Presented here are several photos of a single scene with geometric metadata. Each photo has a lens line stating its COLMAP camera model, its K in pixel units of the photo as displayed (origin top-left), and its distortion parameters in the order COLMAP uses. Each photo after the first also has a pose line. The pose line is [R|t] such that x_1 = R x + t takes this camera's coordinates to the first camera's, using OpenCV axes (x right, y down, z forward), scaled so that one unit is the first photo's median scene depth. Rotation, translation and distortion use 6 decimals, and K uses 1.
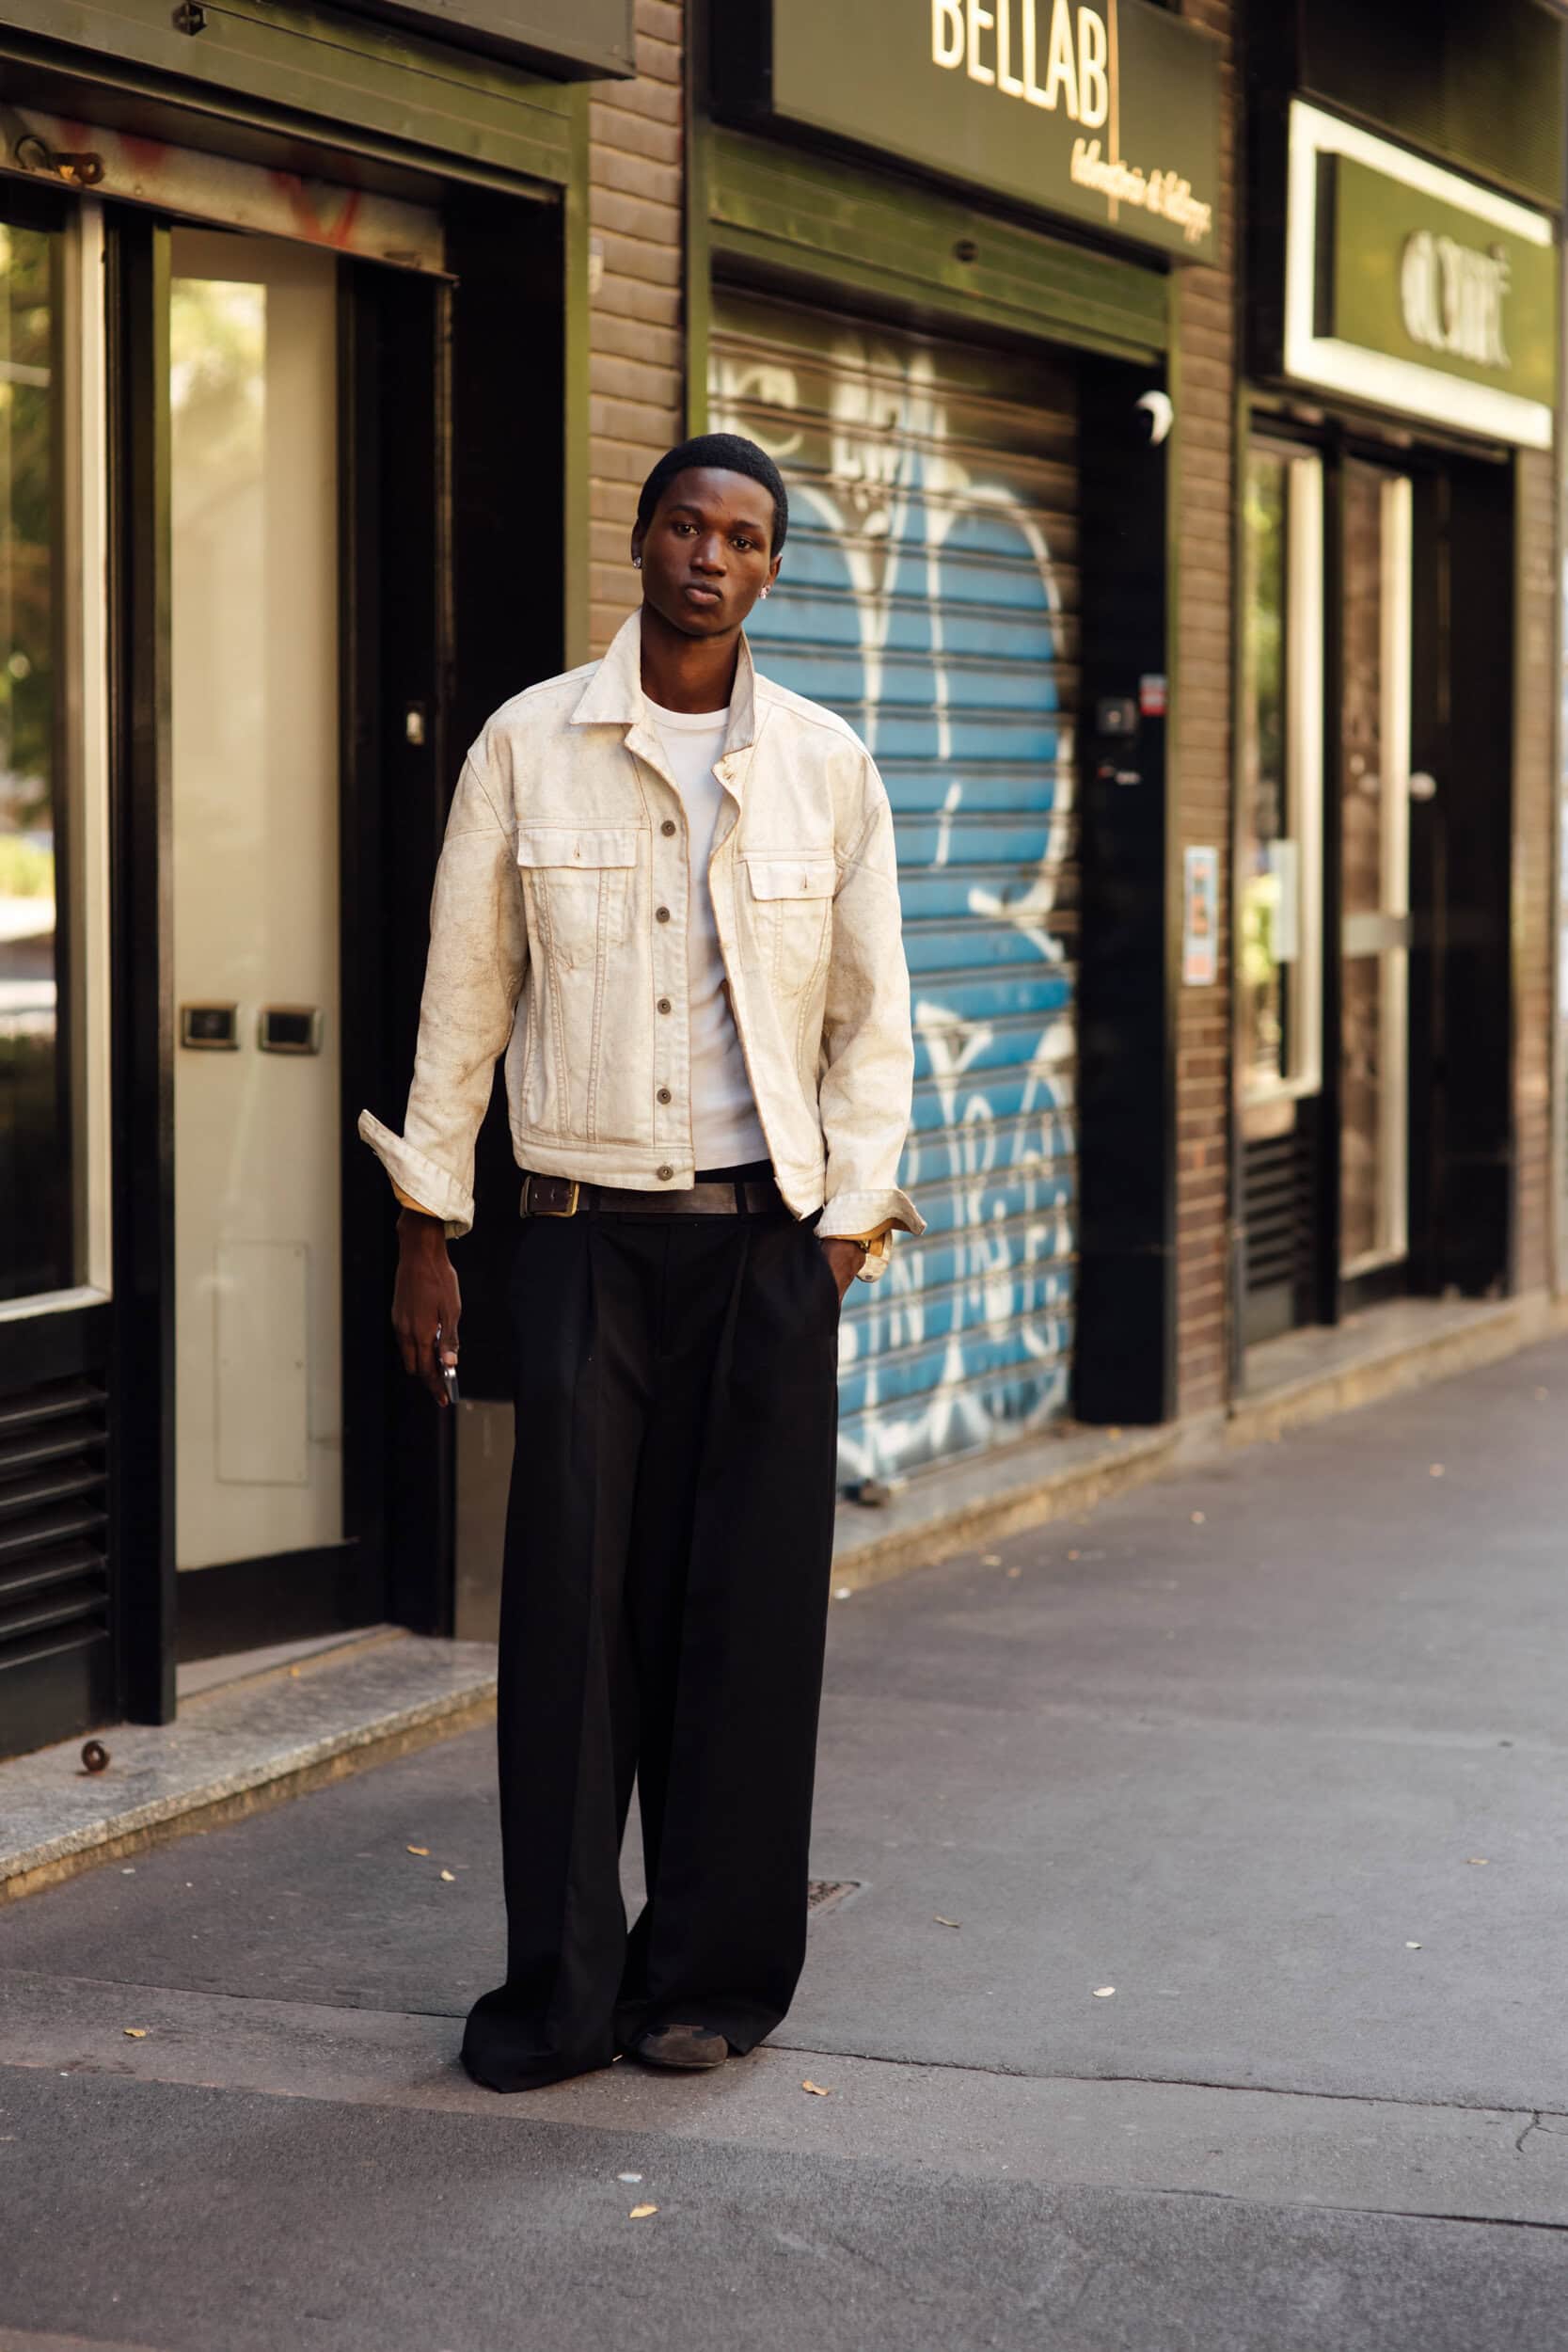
lens RADIAL K [[5619.8, 0, 784.0], [0, 5619.8, 1176.0], [0, 0, 1]] dist [-0.032331, -0.113002]
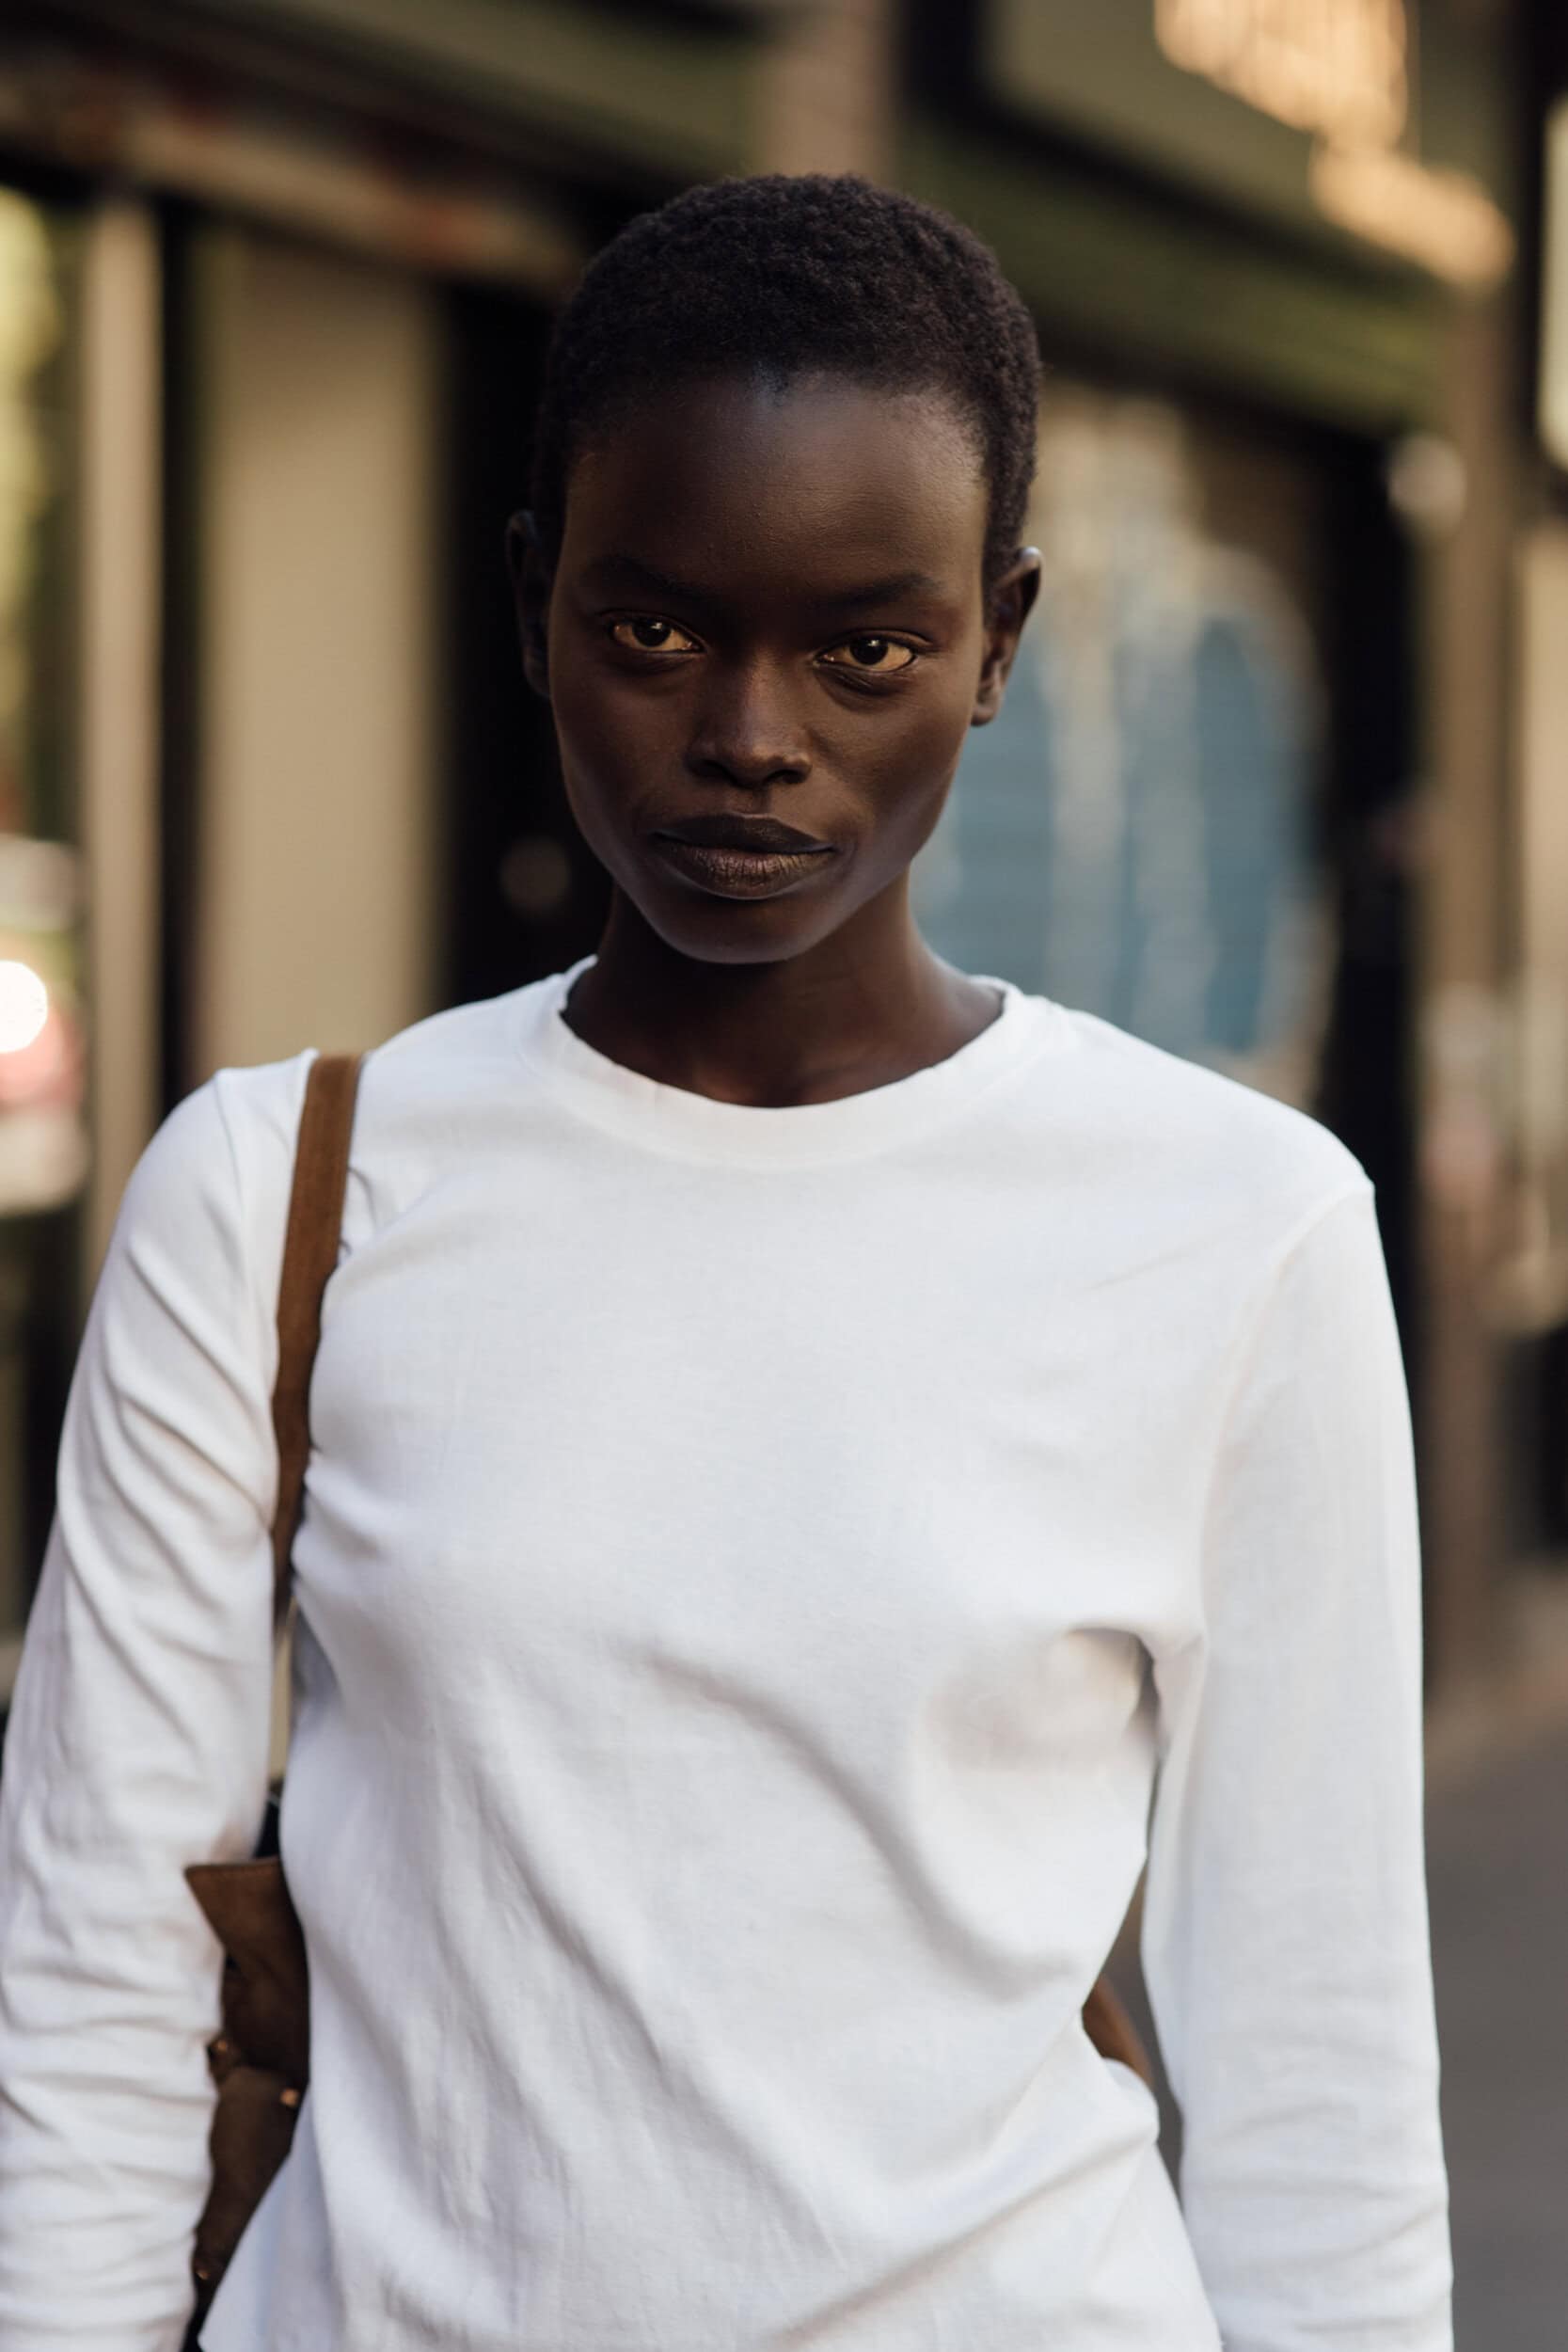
lens RADIAL K [[5619.8, 0, 784.0], [0, 5619.8, 1176.0], [0, 0, 1]] dist [-0.032331, -0.113002]
pose [[0.999928, 0.009724, 0.007085, -0.034068], [-0.009606, 0.999816, -0.016587, -0.024278], [-0.007245, 0.016518, 0.999837, 0.217500]]
